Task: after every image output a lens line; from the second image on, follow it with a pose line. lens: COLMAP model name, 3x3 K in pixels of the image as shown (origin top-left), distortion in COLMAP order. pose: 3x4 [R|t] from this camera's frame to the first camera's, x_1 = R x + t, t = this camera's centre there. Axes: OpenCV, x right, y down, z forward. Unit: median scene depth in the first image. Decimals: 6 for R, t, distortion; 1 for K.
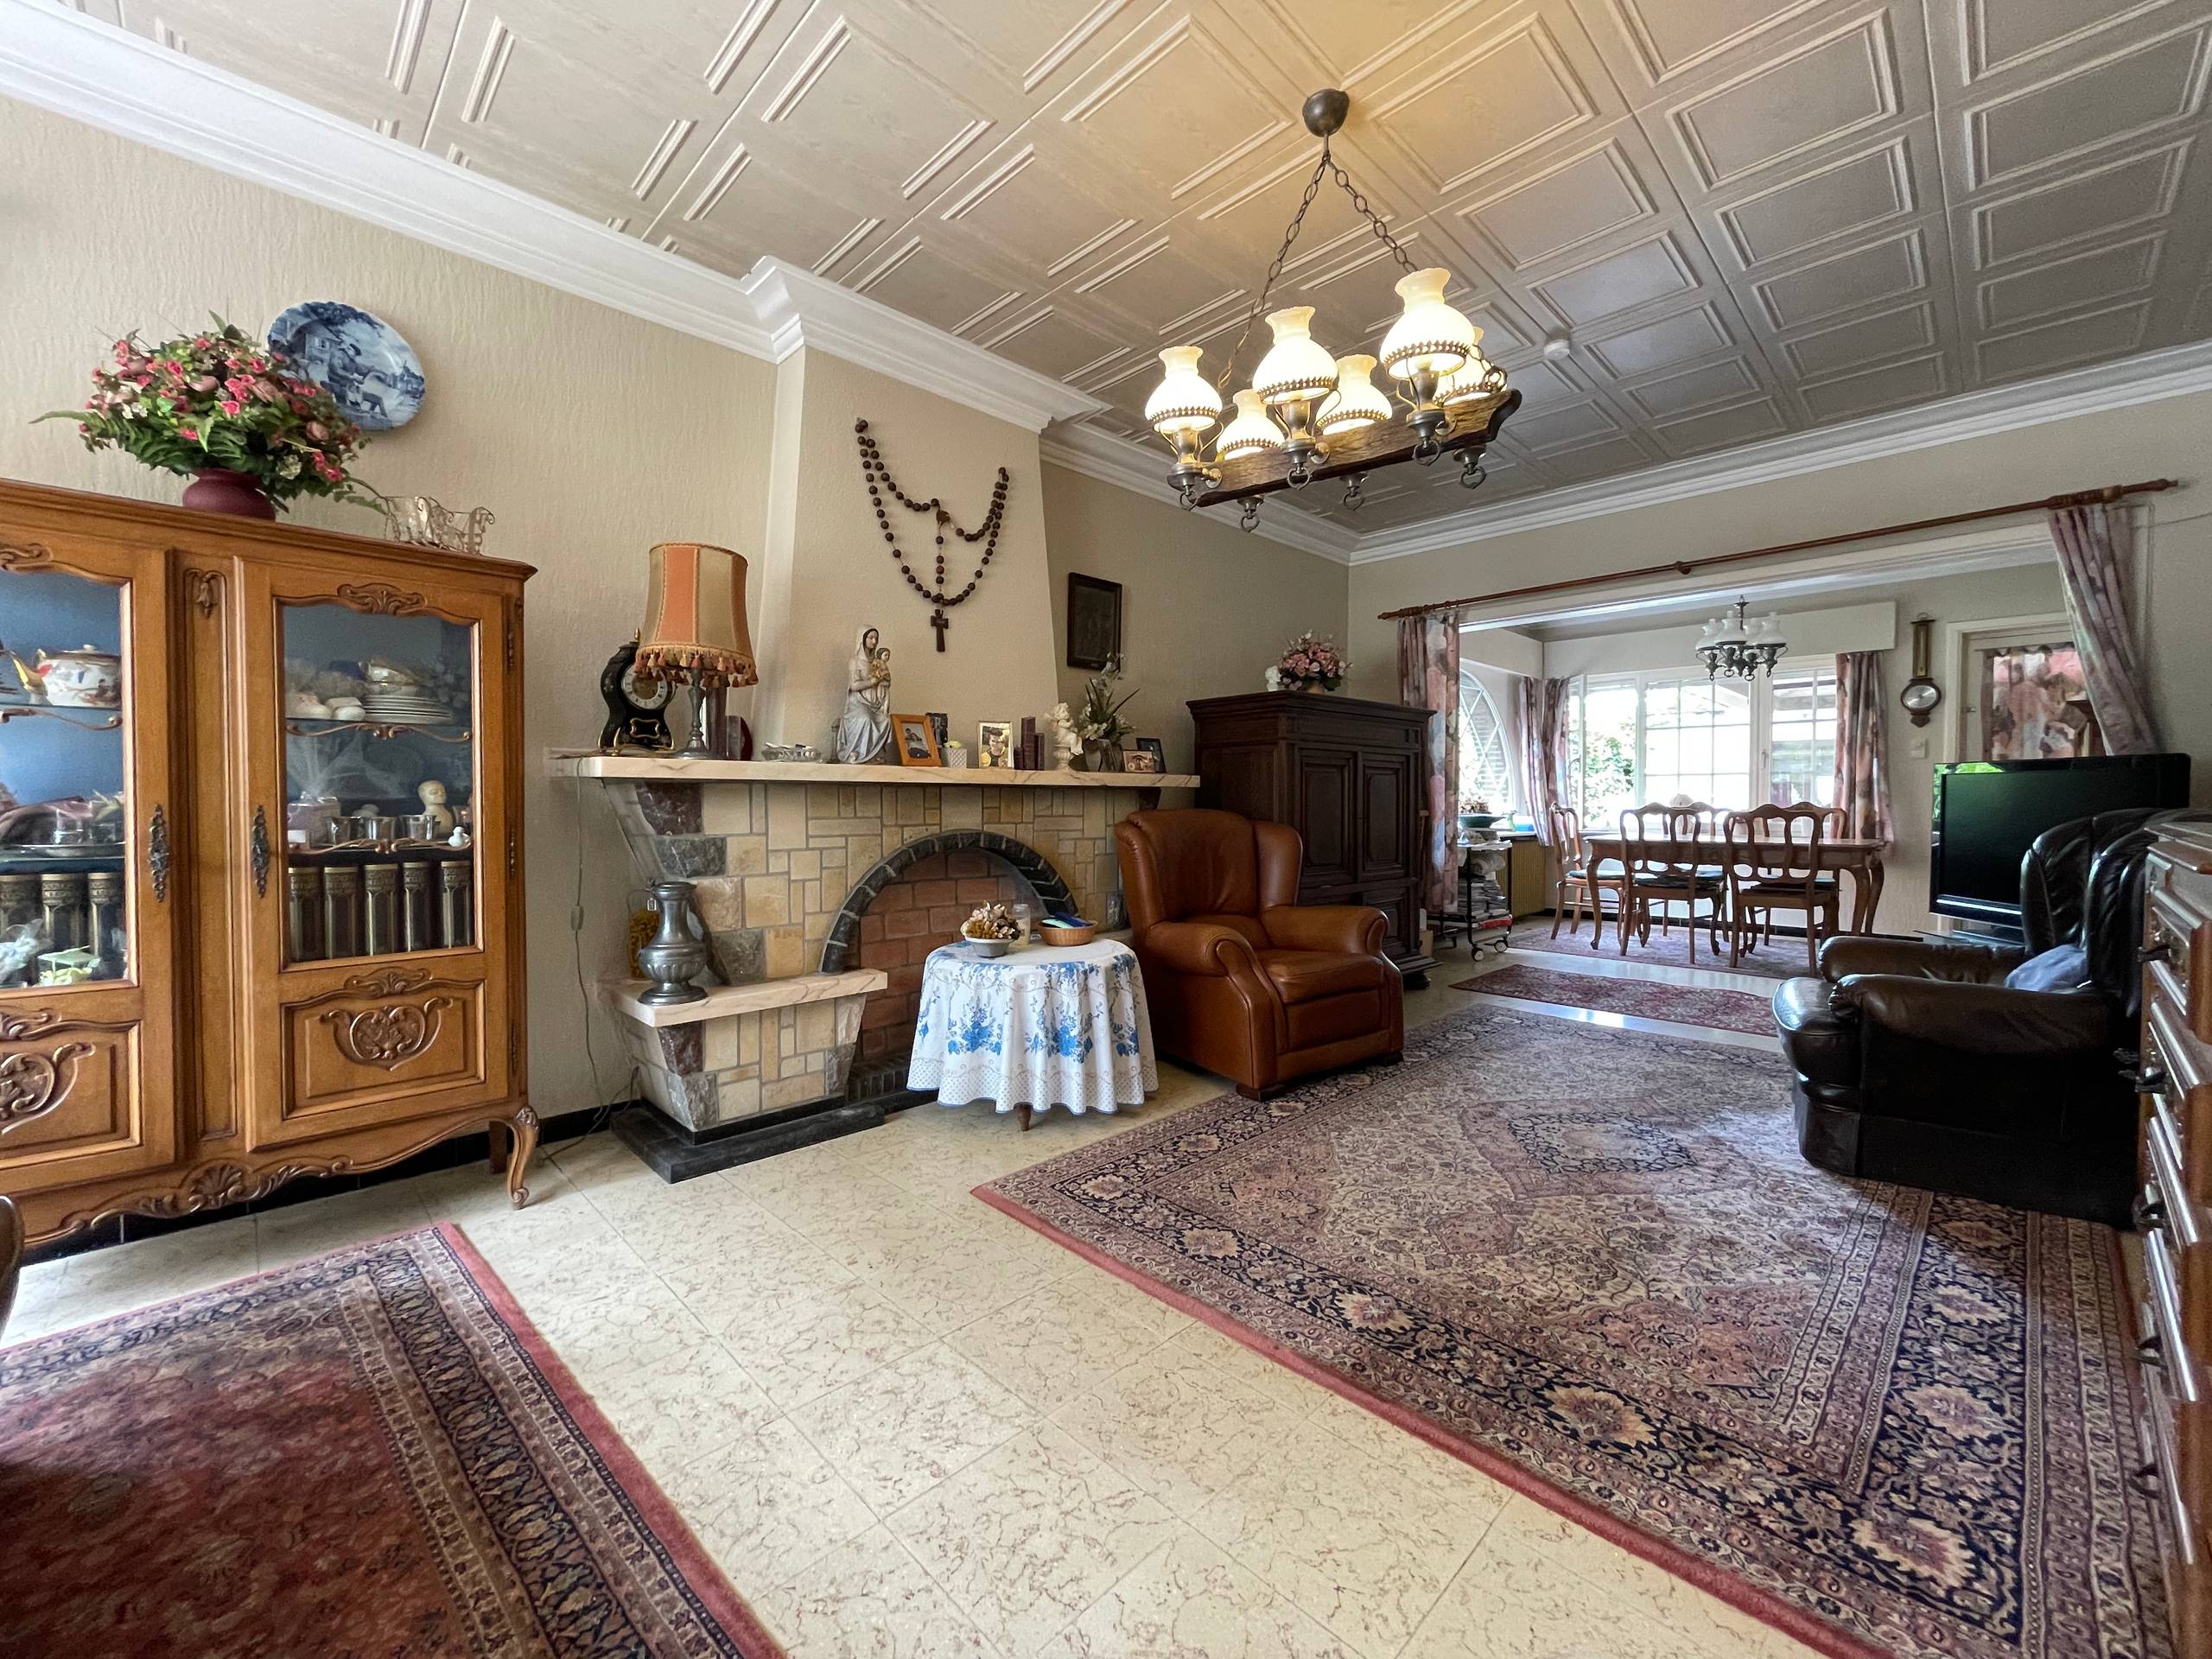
lens RADIAL K [[888.9, 0, 1106.0], [0, 888.9, 829.5], [0, 0, 1]] dist [-0.002458, -0.000310]
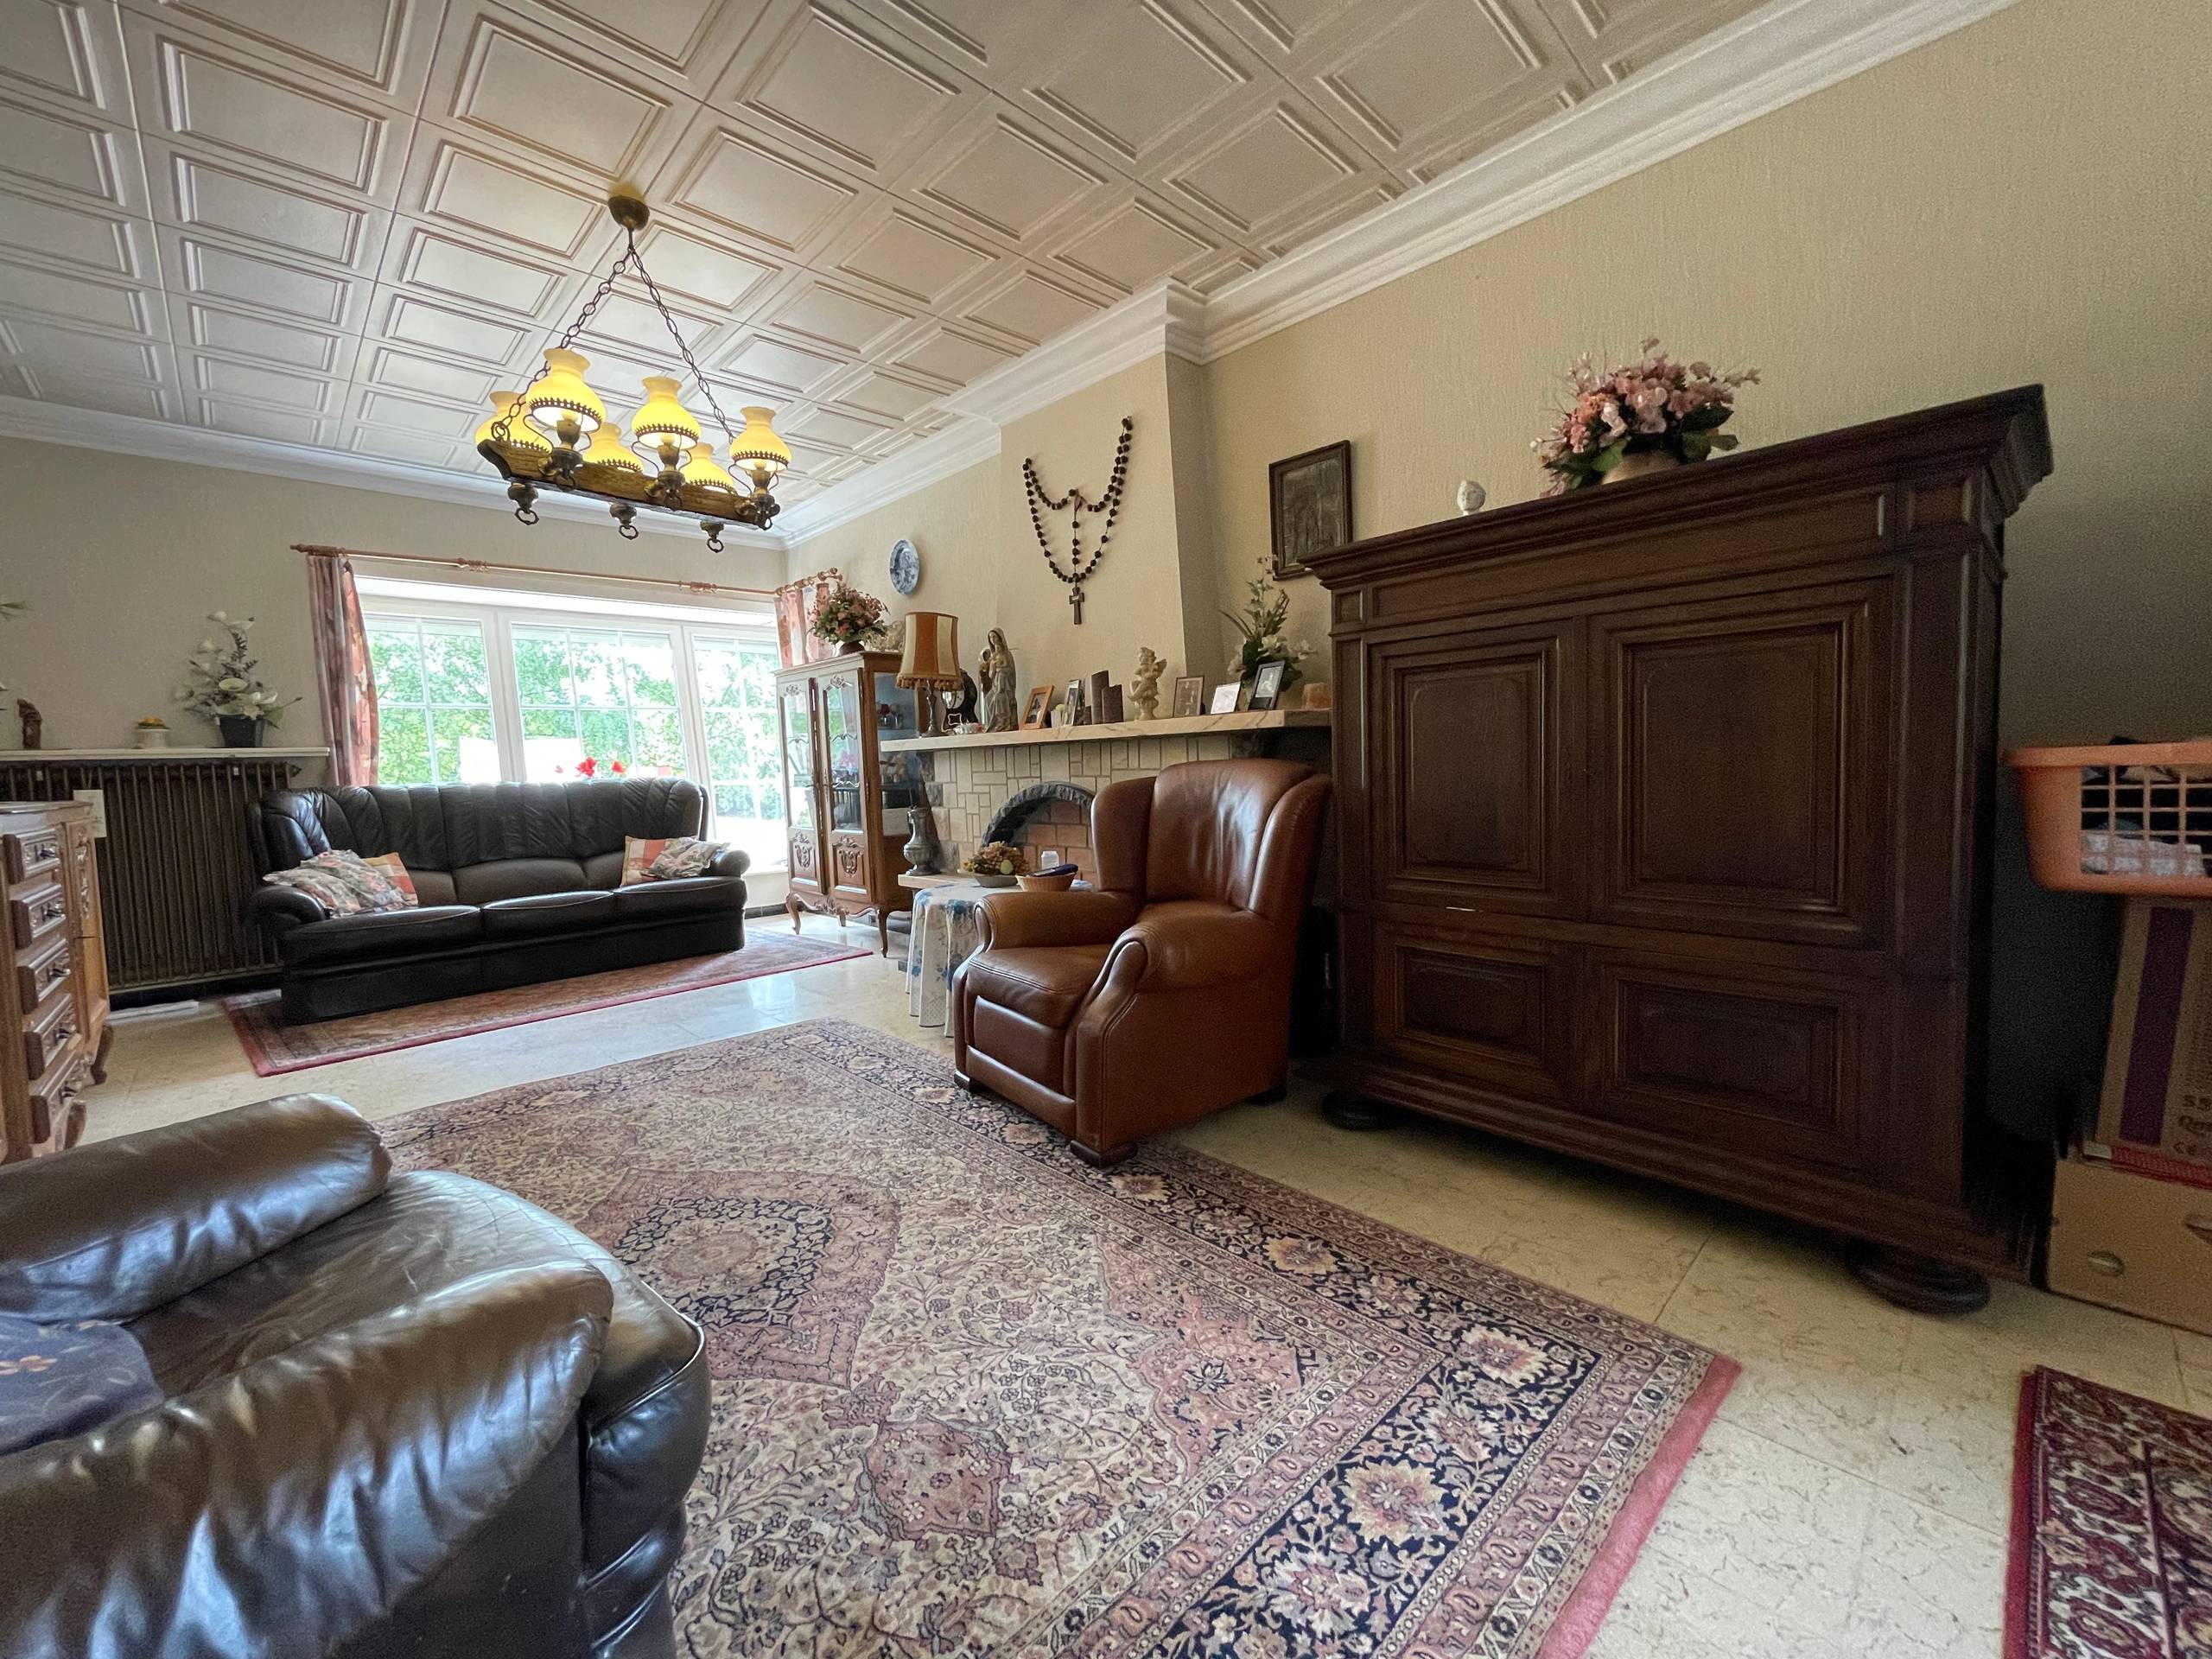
lens RADIAL K [[888.9, 0, 1106.0], [0, 888.9, 829.5], [0, 0, 1]] dist [-0.002458, -0.000310]
pose [[-0.003982, 0.069757, -0.997556, 0.931401], [-0.002528, 0.997560, 0.069768, -0.017494], [0.999989, 0.002800, -0.003796, 1.006625]]
